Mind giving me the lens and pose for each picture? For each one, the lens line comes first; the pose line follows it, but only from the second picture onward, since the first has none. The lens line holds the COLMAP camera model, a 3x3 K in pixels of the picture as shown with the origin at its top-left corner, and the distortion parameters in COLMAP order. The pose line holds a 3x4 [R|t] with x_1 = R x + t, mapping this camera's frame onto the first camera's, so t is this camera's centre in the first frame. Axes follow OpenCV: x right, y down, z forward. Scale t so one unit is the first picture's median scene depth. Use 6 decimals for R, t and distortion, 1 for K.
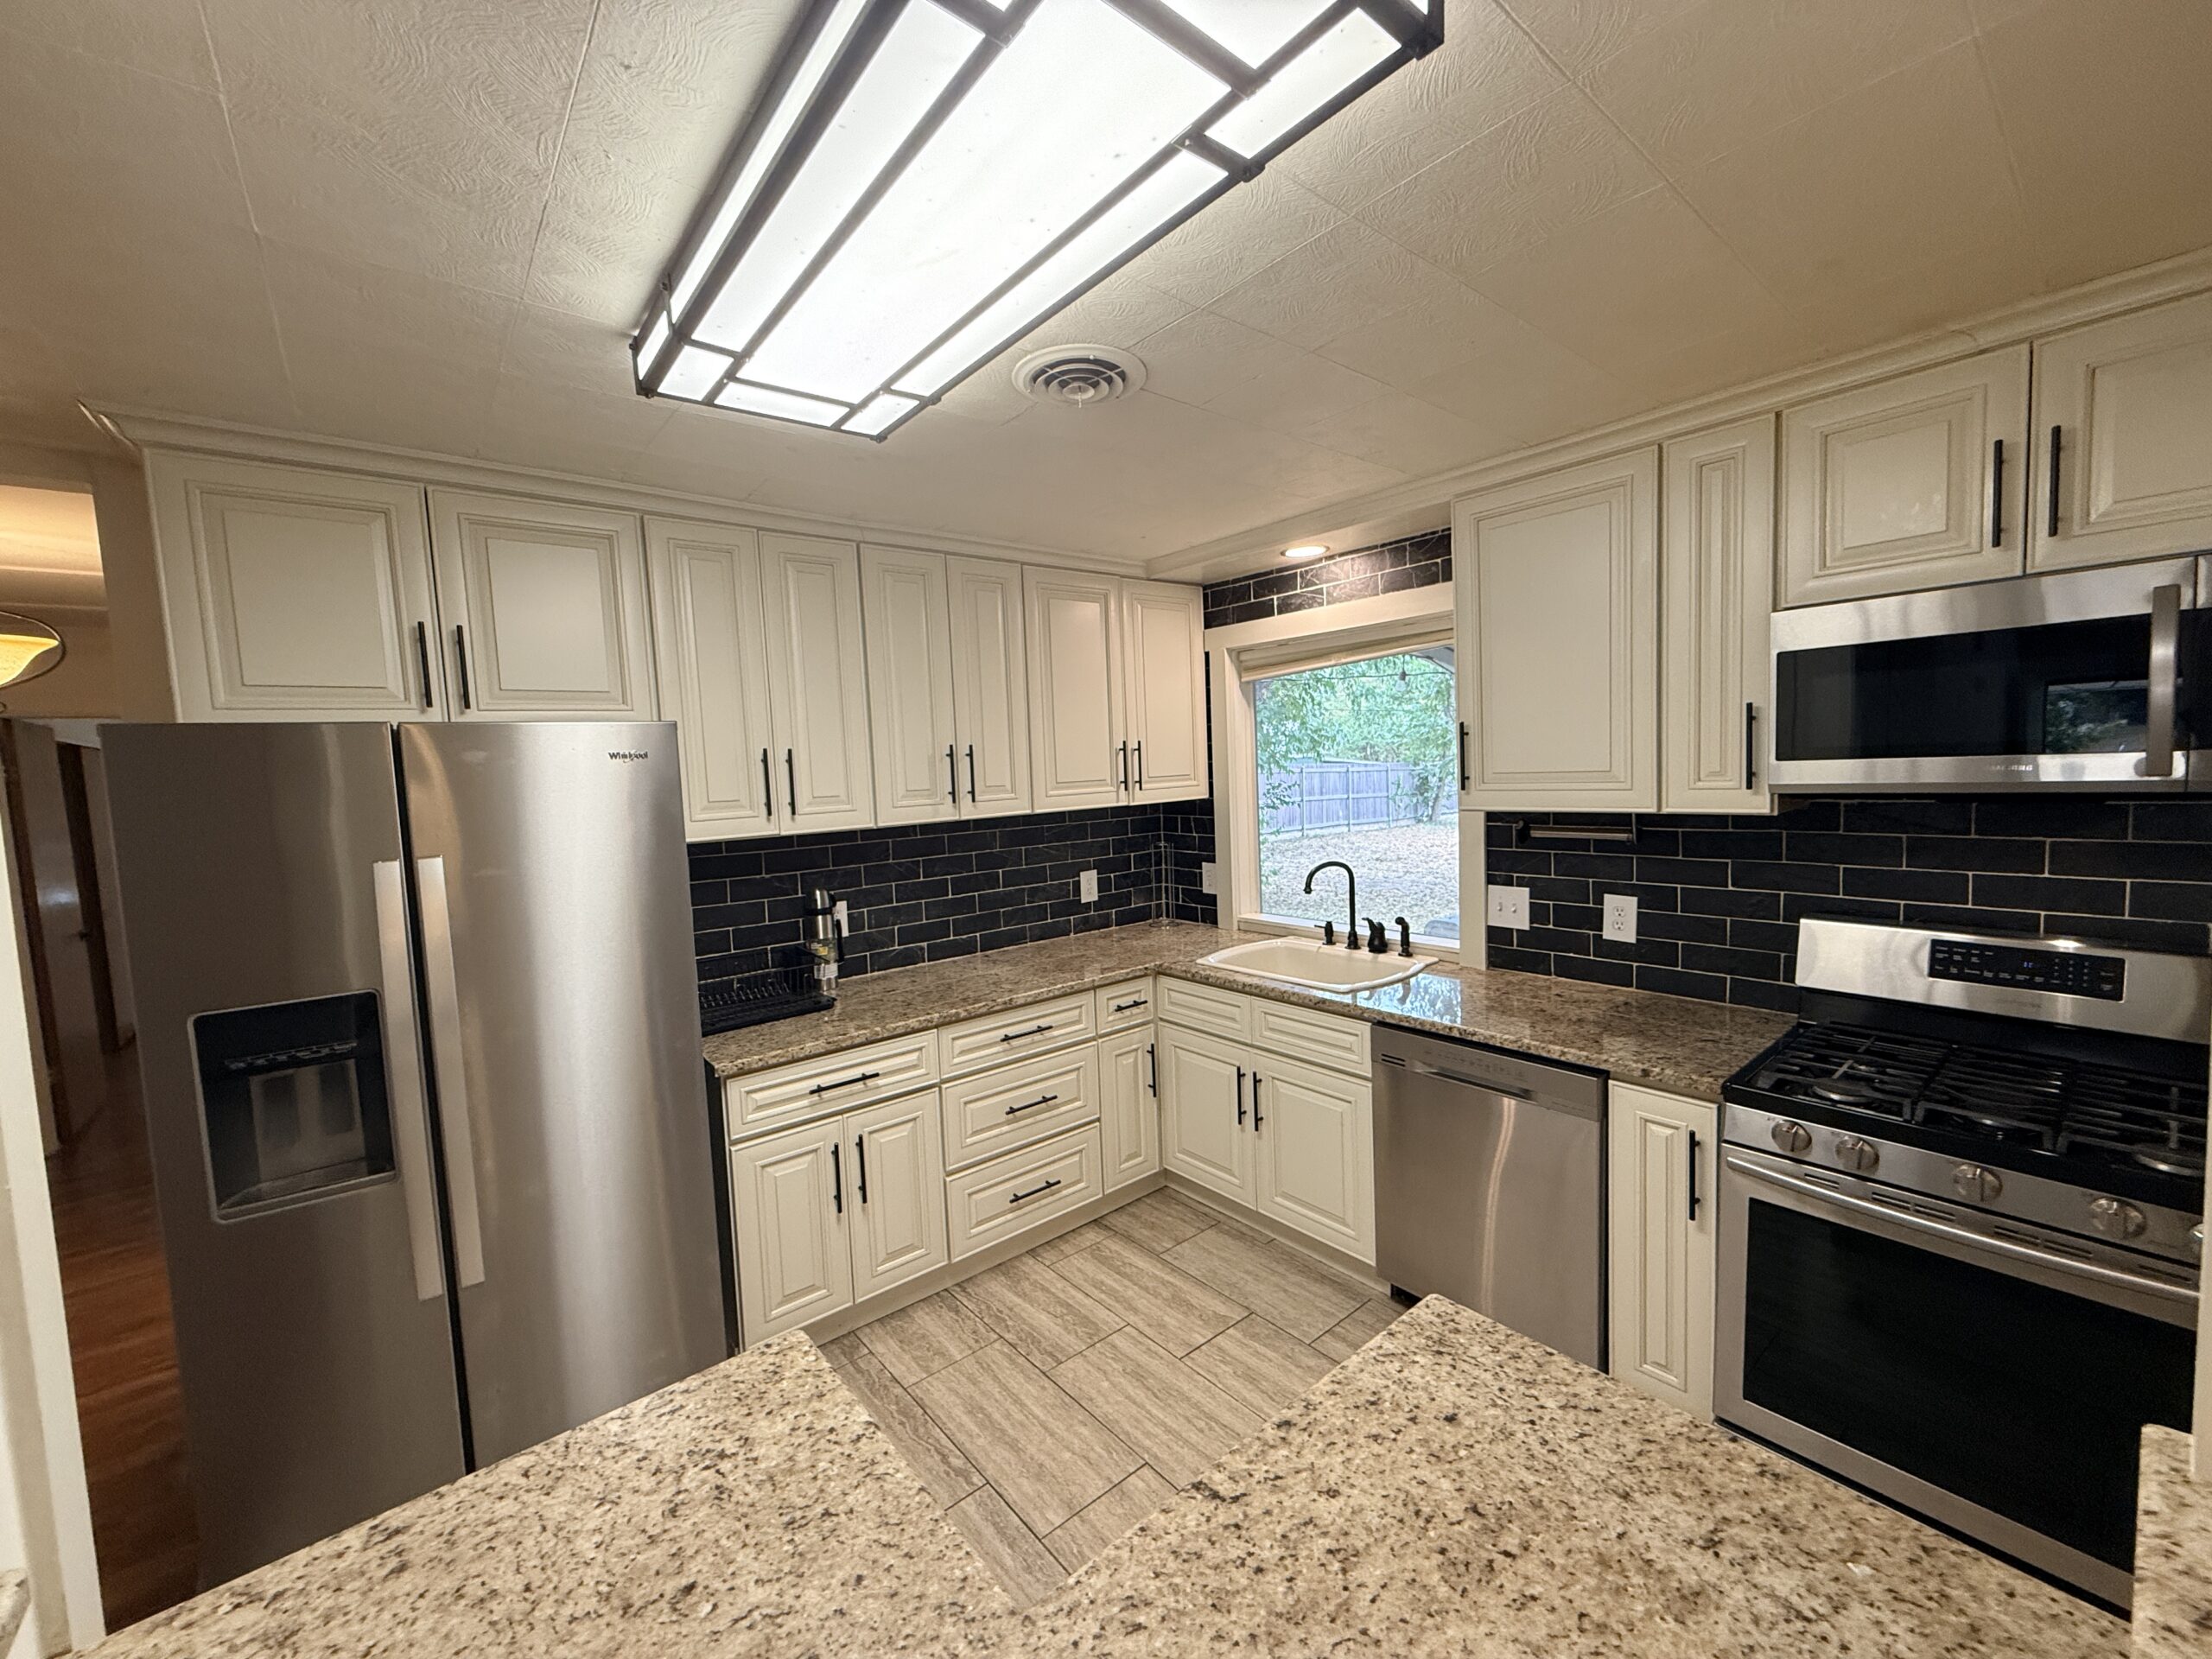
lens RADIAL K [[884.3, 0, 1101.7], [0, 884.3, 827.8], [0, 0, 1]] dist [0.002381, 0.000251]
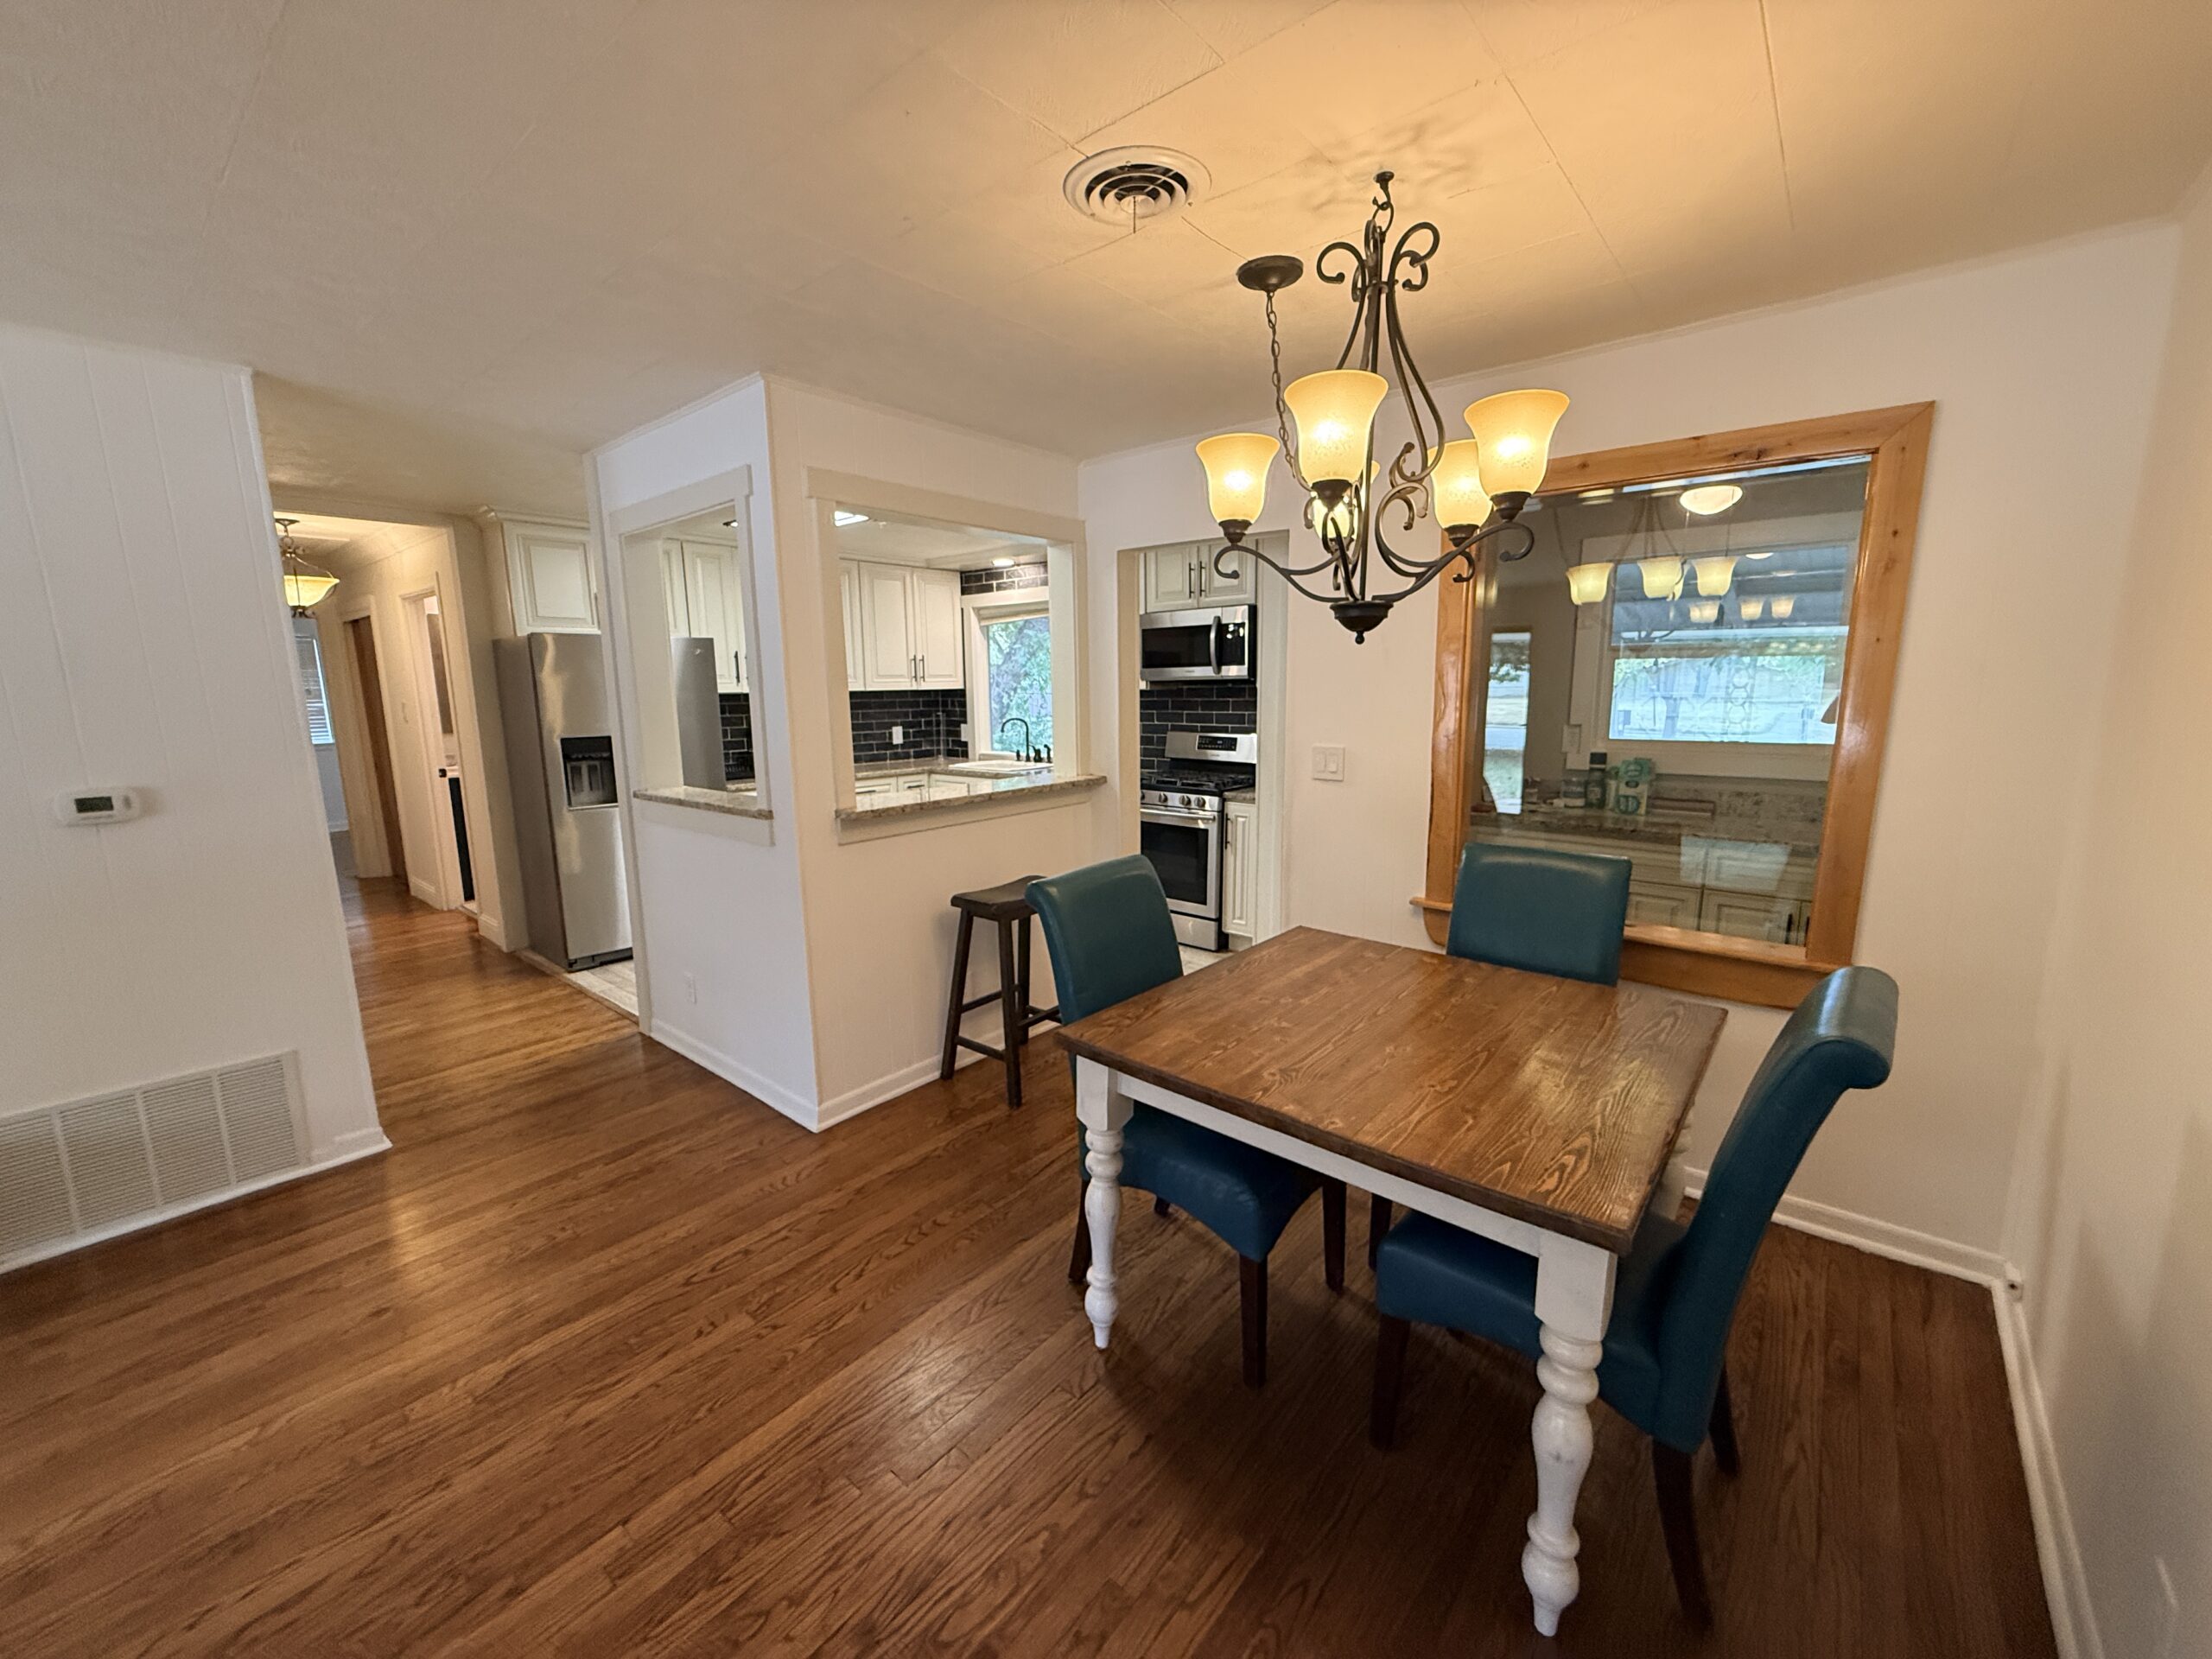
lens RADIAL K [[878.5, 0, 1101.7], [0, 878.5, 832.5], [0, 0, 1]] dist [0.000933, 0.000330]
pose [[0.983625, -0.000287, 0.180229, 0.100571], [-0.015761, 0.996030, 0.087608, 0.137295], [-0.179539, -0.089014, 0.979715, -1.195373]]
